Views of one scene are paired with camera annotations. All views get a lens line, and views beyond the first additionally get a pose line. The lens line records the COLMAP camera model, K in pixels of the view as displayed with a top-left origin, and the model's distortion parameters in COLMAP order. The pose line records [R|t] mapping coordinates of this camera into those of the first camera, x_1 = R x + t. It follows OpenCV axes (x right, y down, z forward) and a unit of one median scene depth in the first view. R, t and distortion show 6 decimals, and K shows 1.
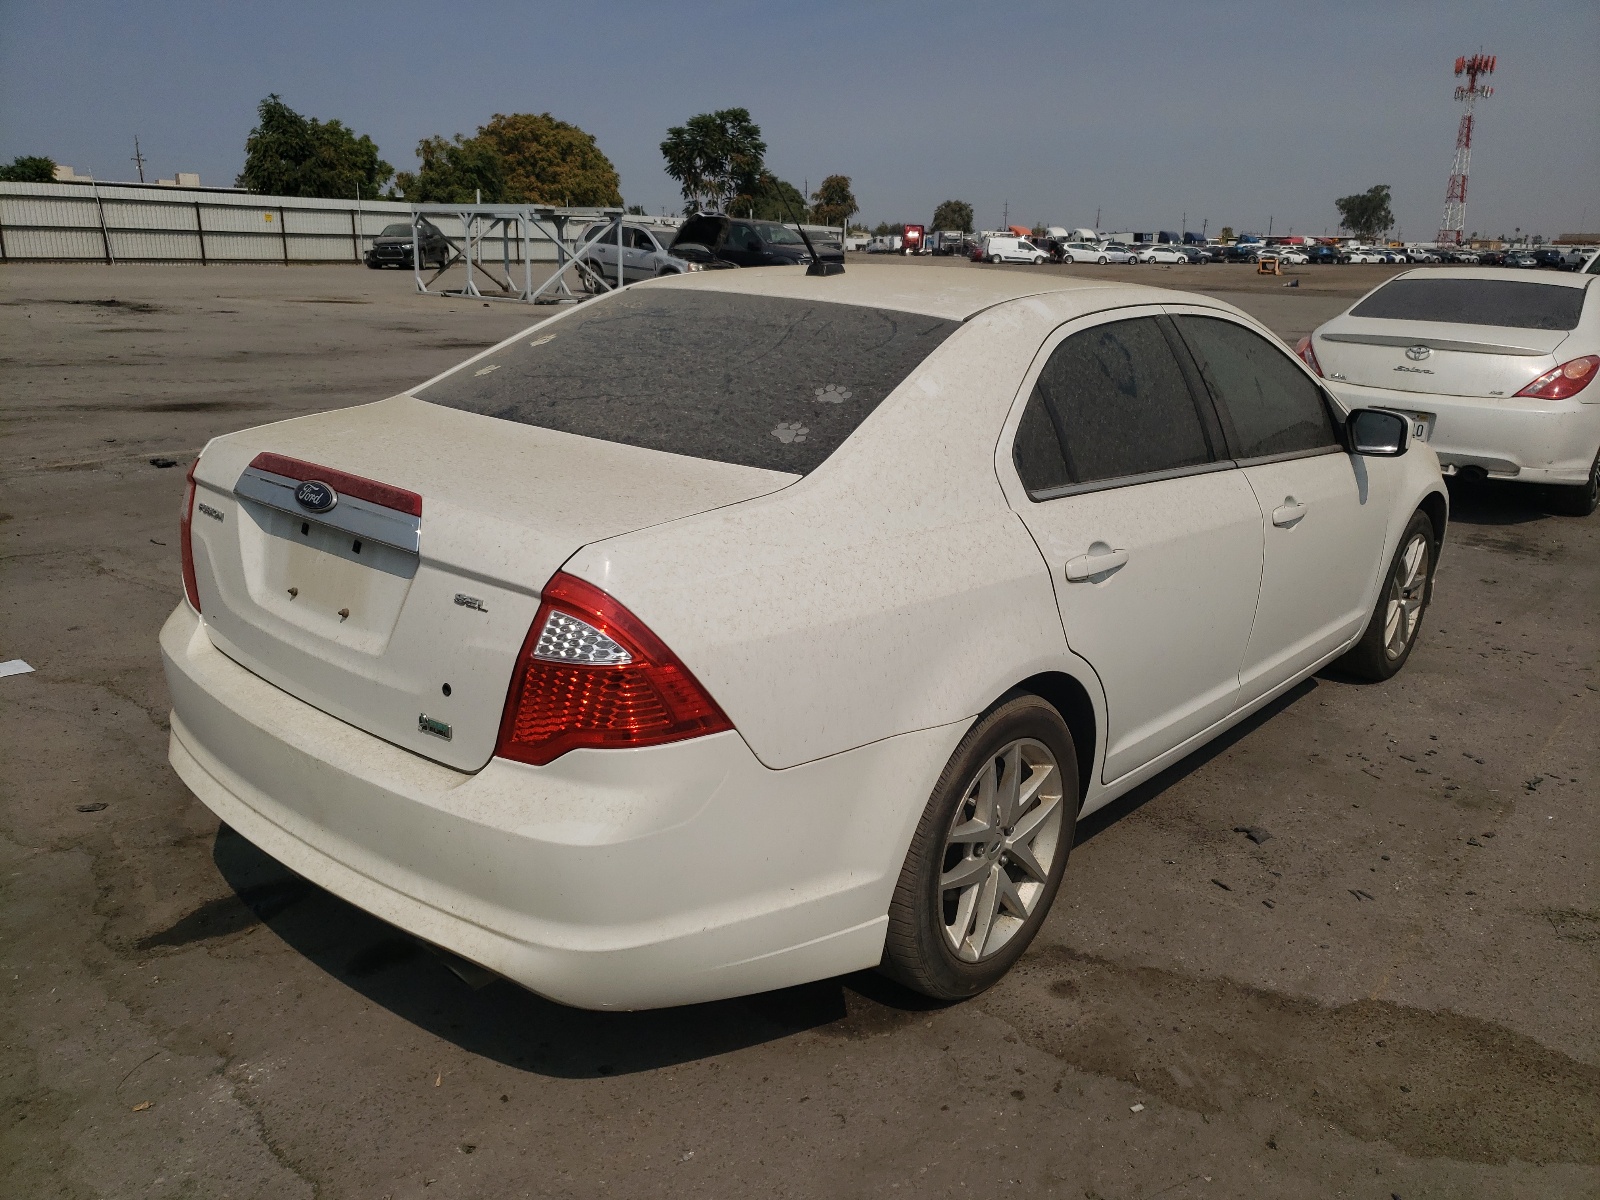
lens RADIAL K [[1221.1, 0, 814.9], [0, 1221.1, 601.5], [0, 0, 1]] dist [-0.070525, 0.103124]
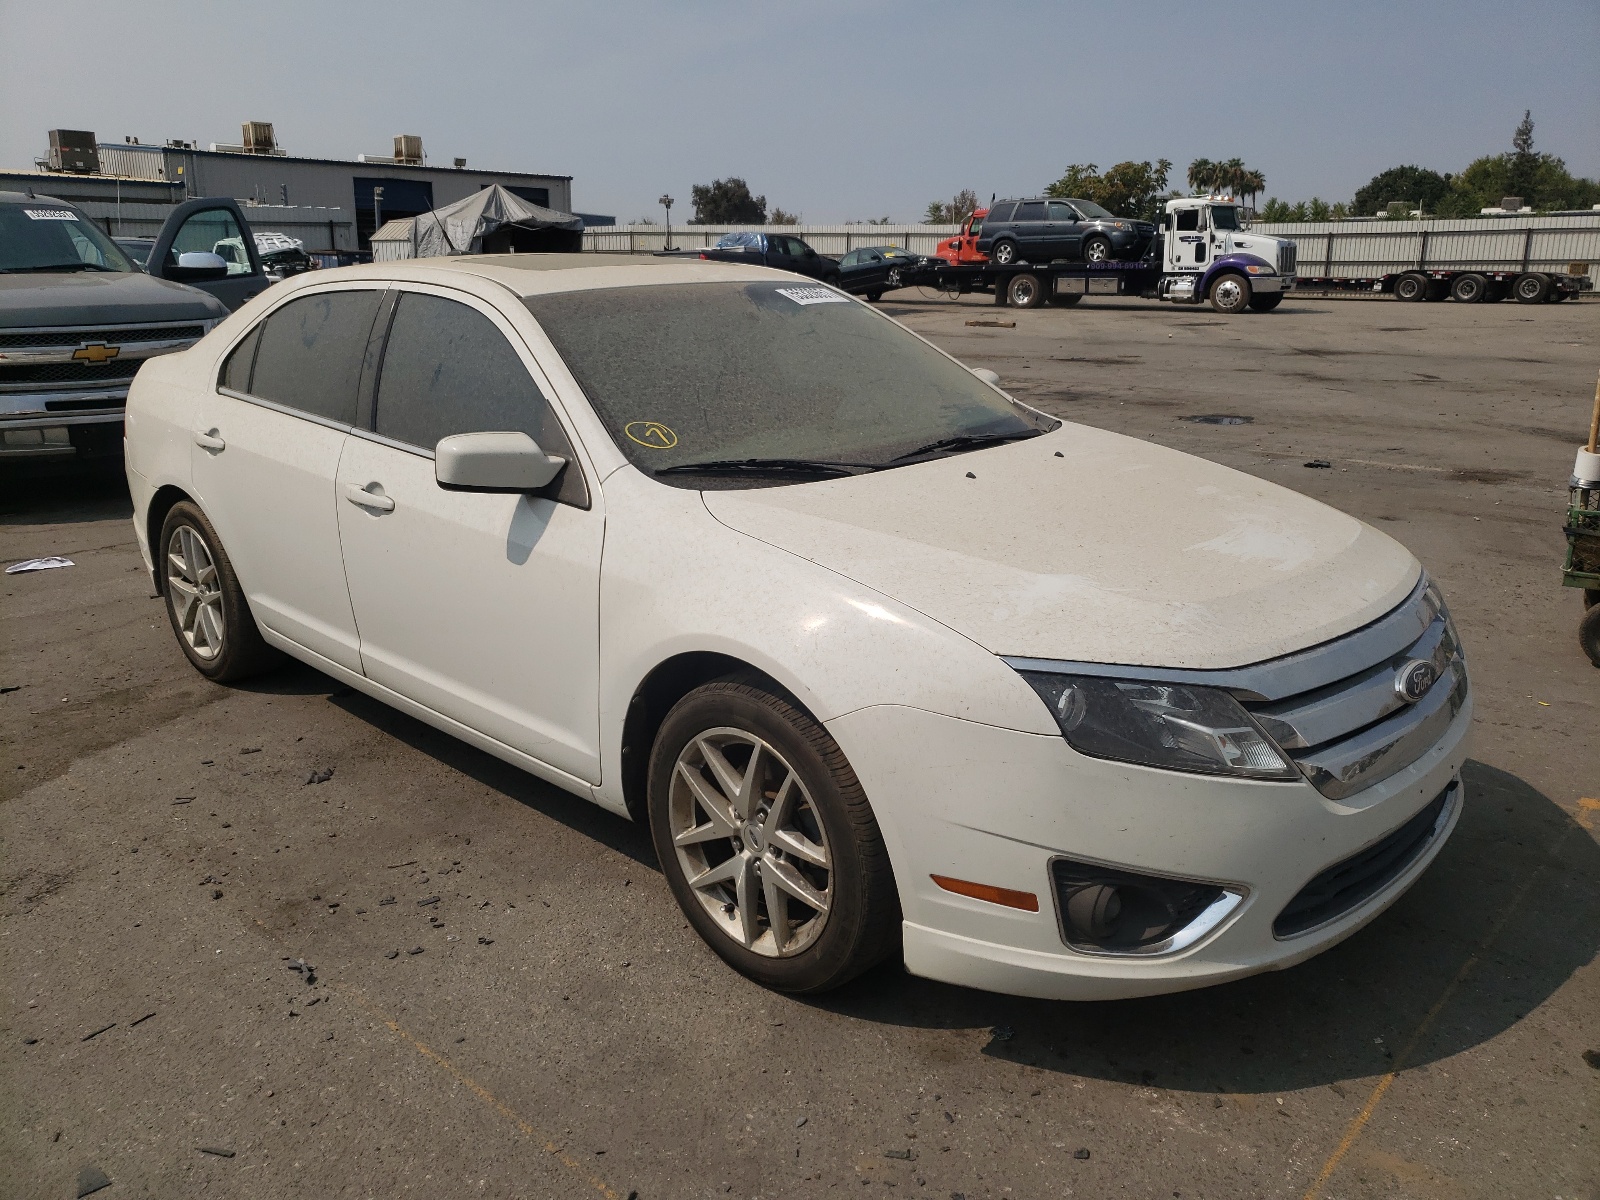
lens RADIAL K [[1221.1, 0, 814.9], [0, 1221.1, 601.5], [0, 0, 1]] dist [-0.070525, 0.103124]
pose [[-0.011015, 0.244200, -0.969662, 1.254837], [-0.294858, 0.925810, 0.236505, -0.306663], [0.955478, 0.288518, 0.061807, 1.216954]]
